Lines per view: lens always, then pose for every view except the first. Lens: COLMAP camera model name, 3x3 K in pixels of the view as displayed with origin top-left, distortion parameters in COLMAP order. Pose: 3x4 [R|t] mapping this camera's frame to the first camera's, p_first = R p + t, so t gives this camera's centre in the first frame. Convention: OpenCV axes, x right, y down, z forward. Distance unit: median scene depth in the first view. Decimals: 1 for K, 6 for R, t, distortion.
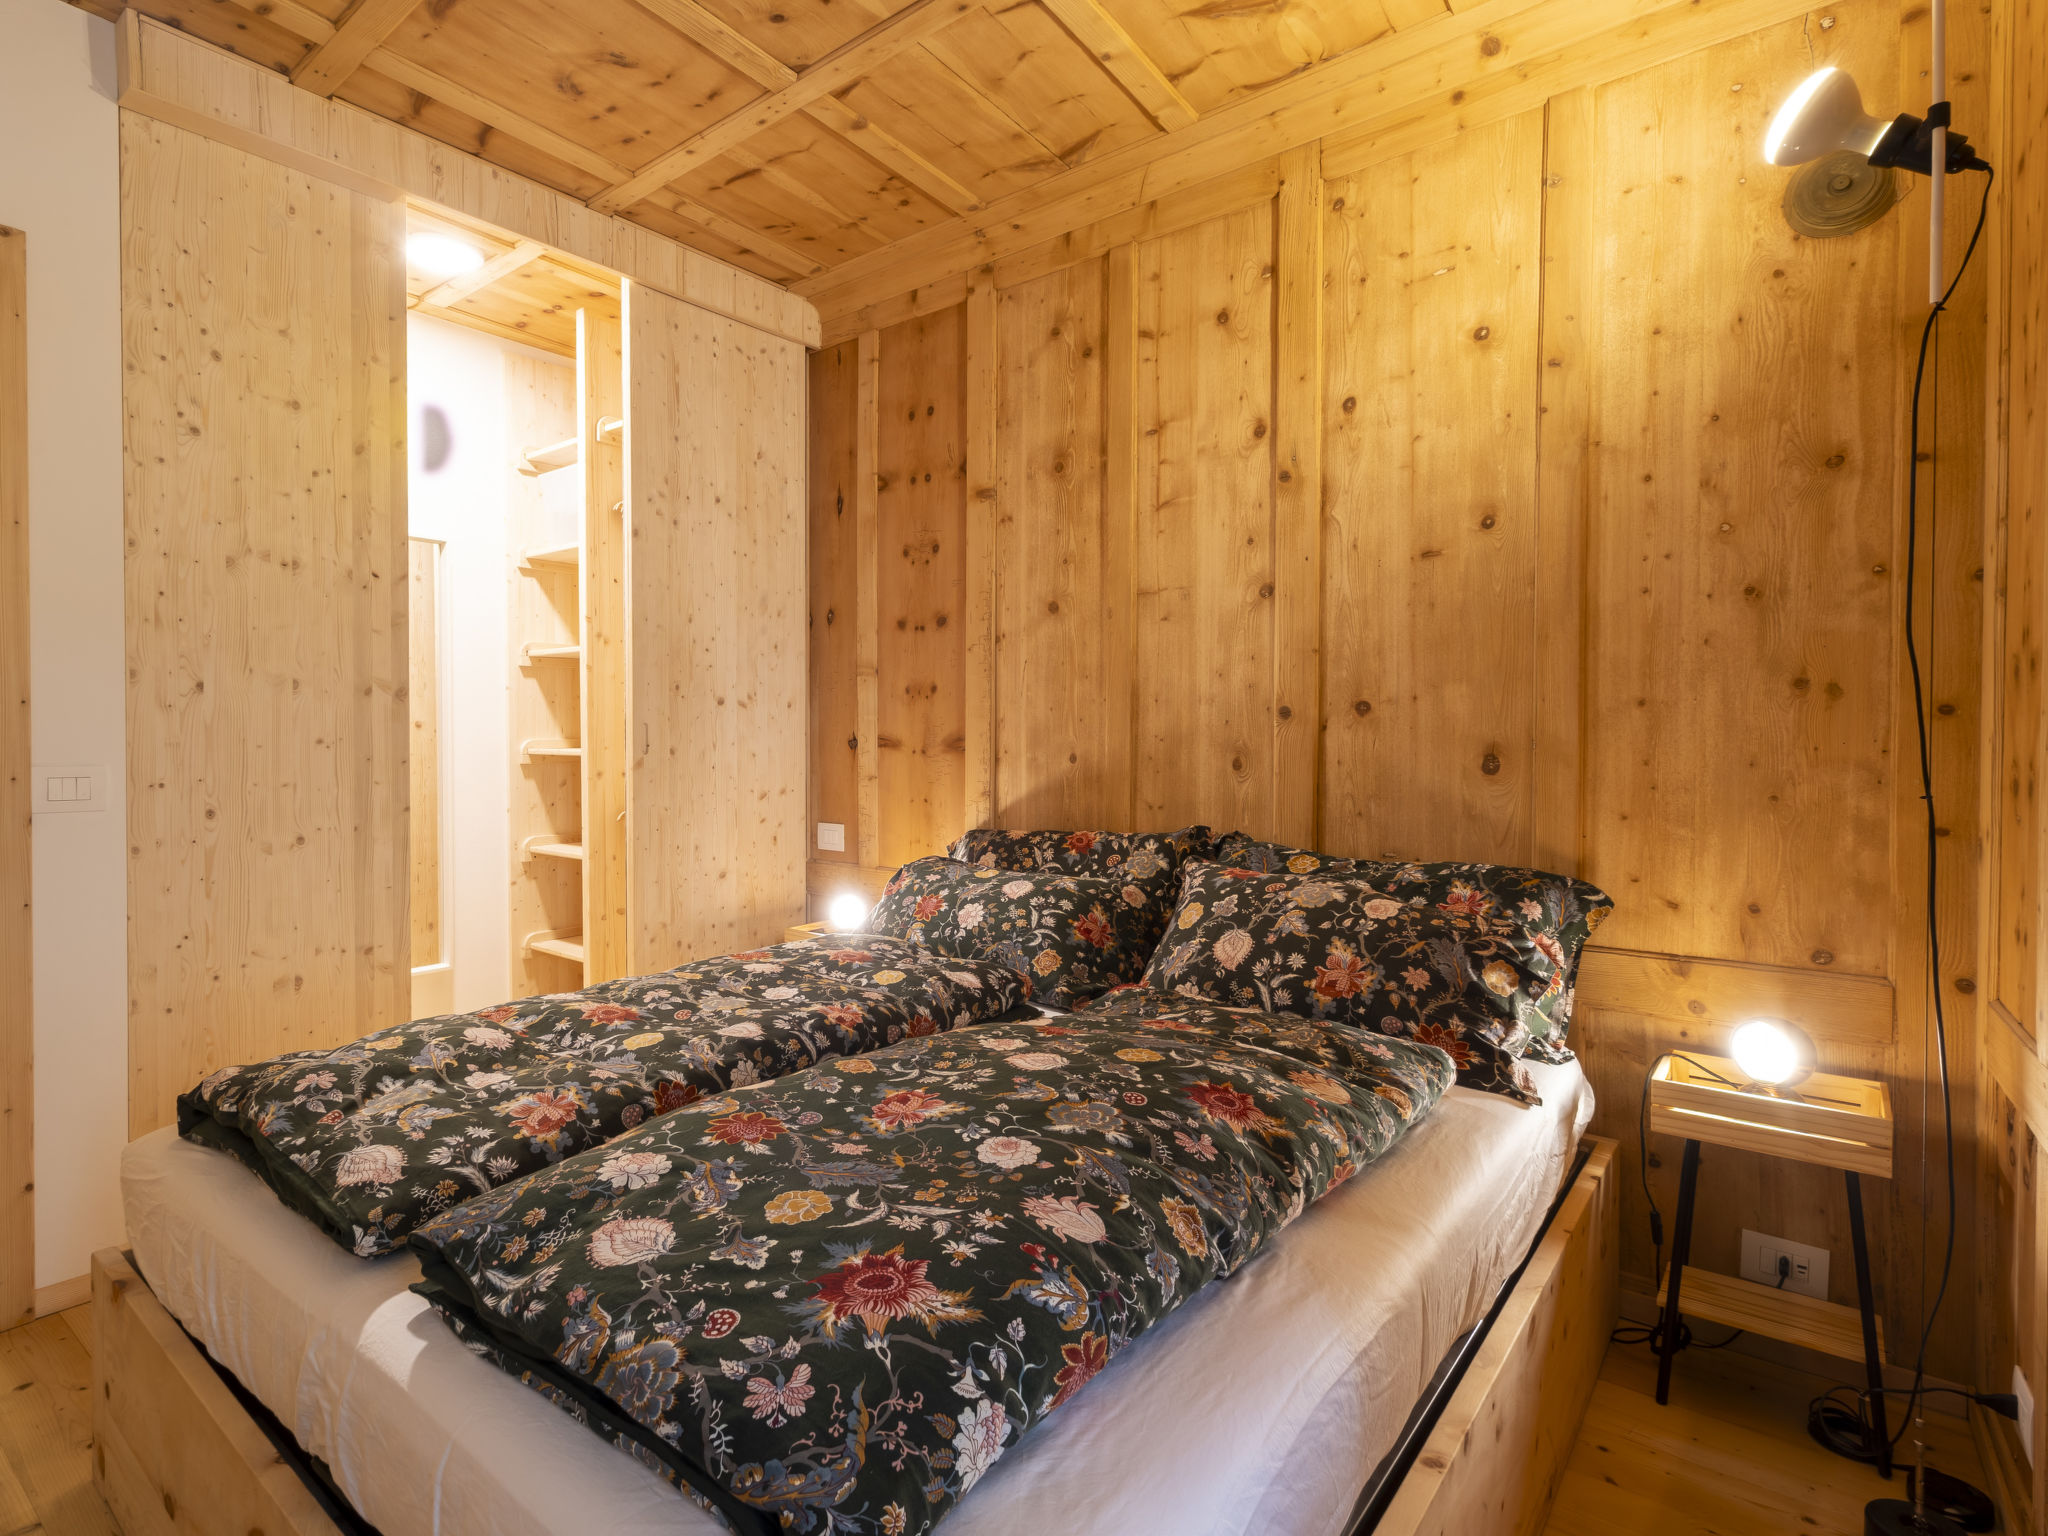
lens RADIAL K [[1030.0, 0, 946.1], [0, 1030.0, 768.7], [0, 0, 1]] dist [0.001425, 0.000063]
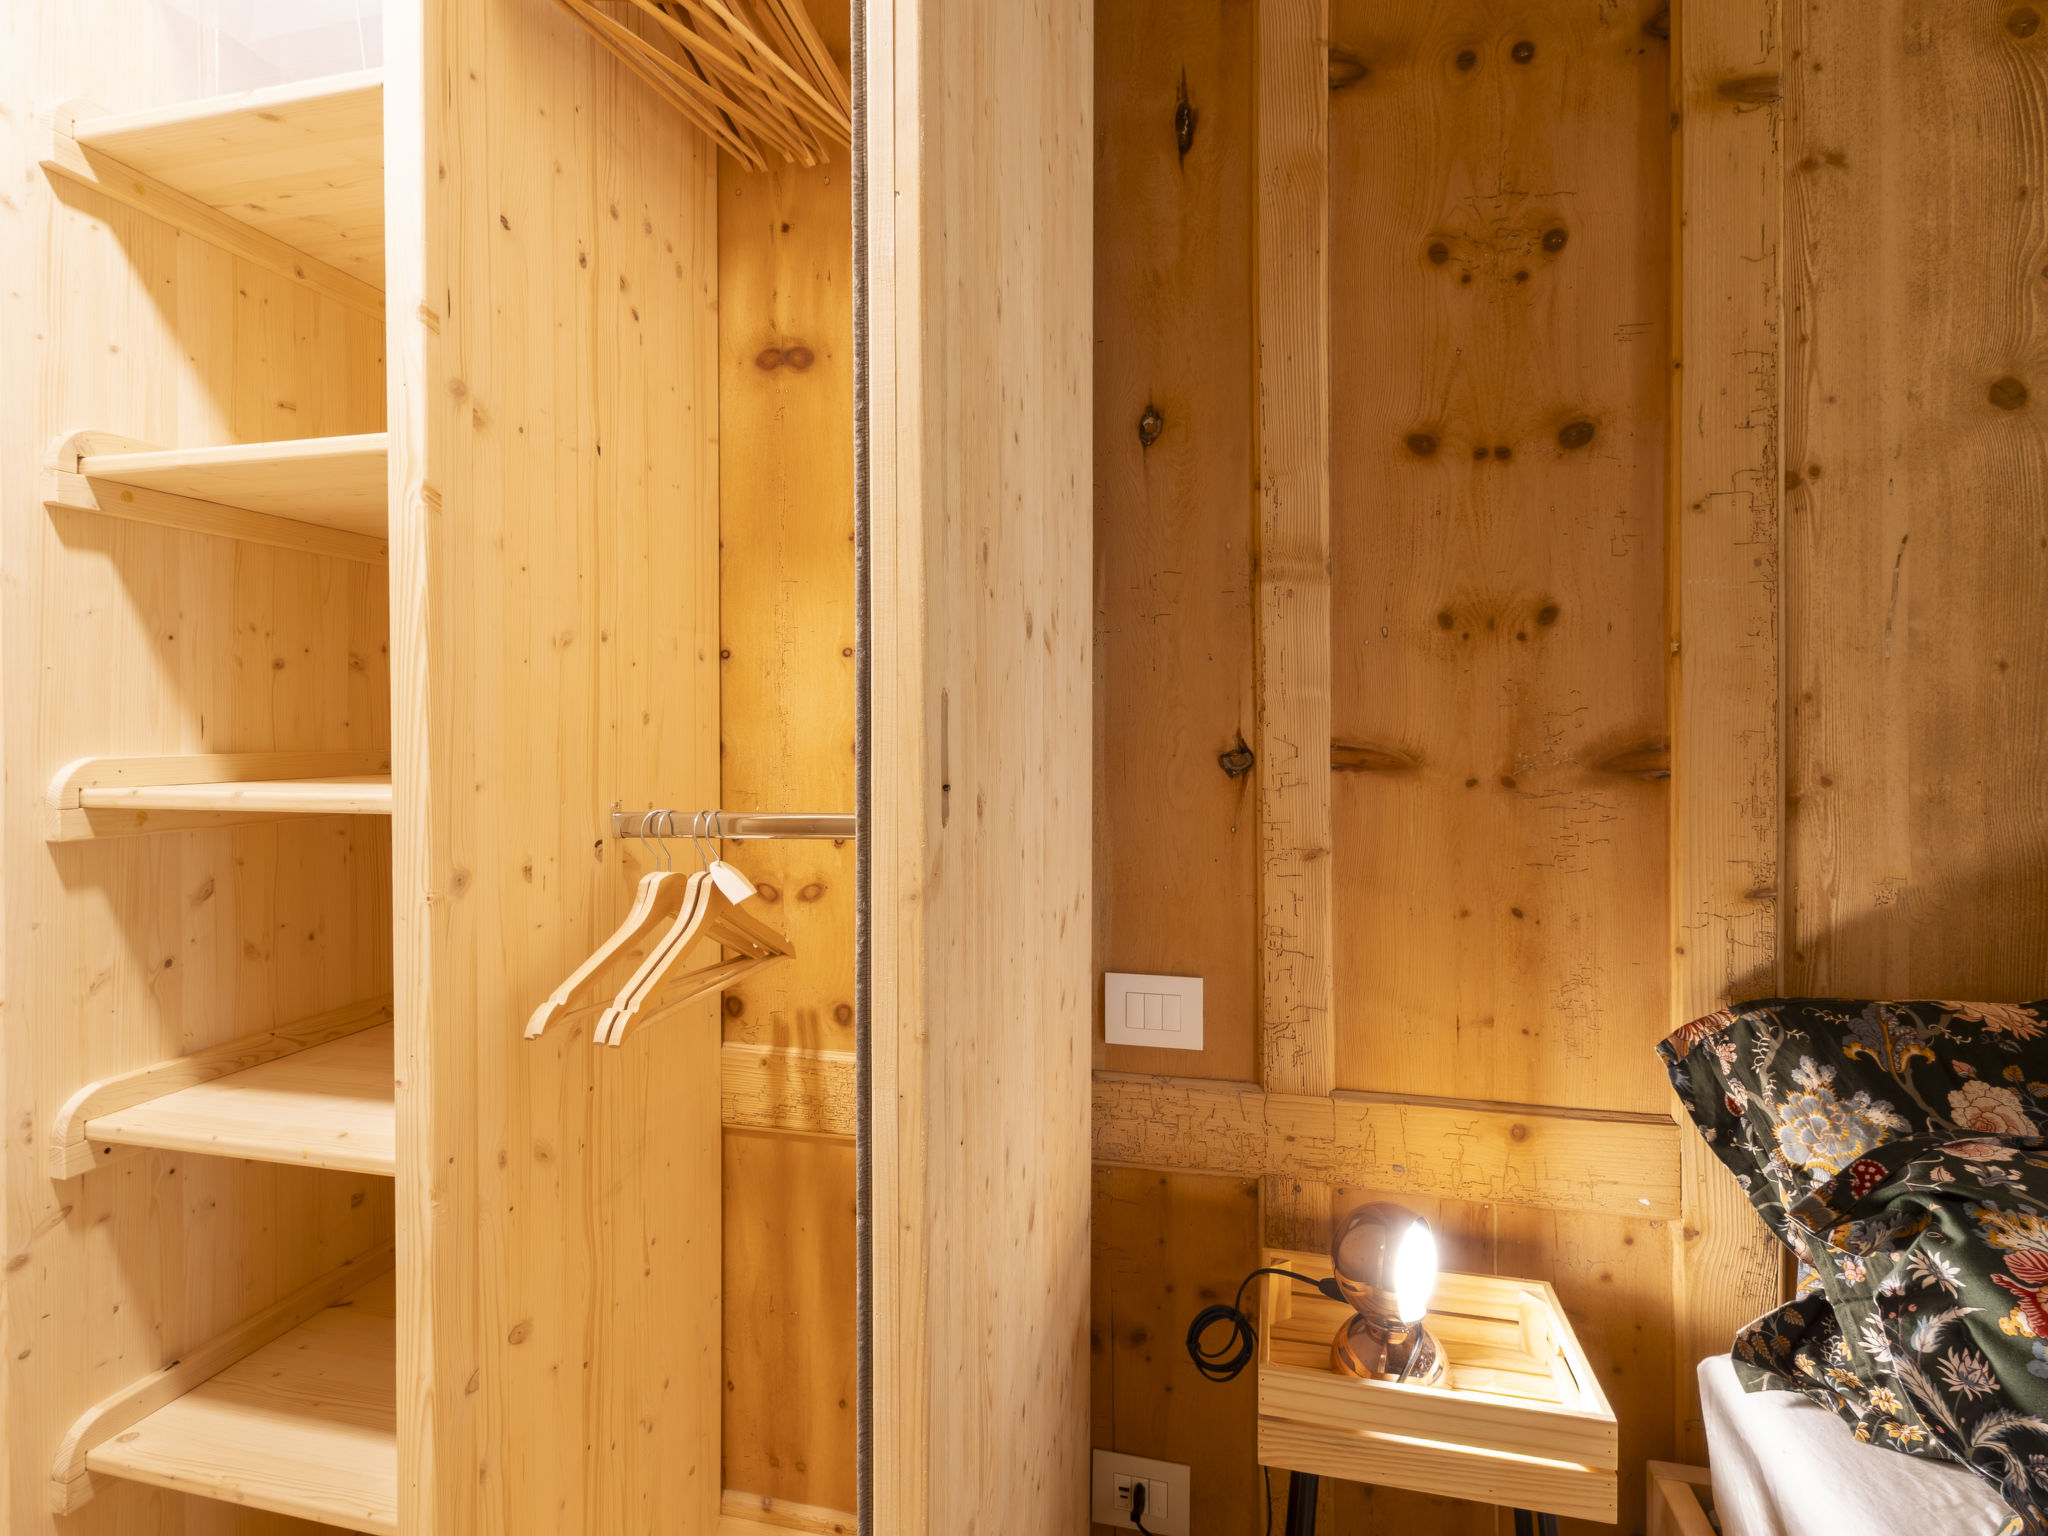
lens RADIAL K [[1065.8, 0, 1003.5], [0, 1065.8, 759.1], [0, 0, 1]] dist [0.004067, -0.000164]
pose [[0.904222, -0.009414, 0.426958, -0.375458], [0.018082, 0.999704, -0.016251, -0.023234], [-0.426679, 0.022415, 0.904125, 0.771170]]
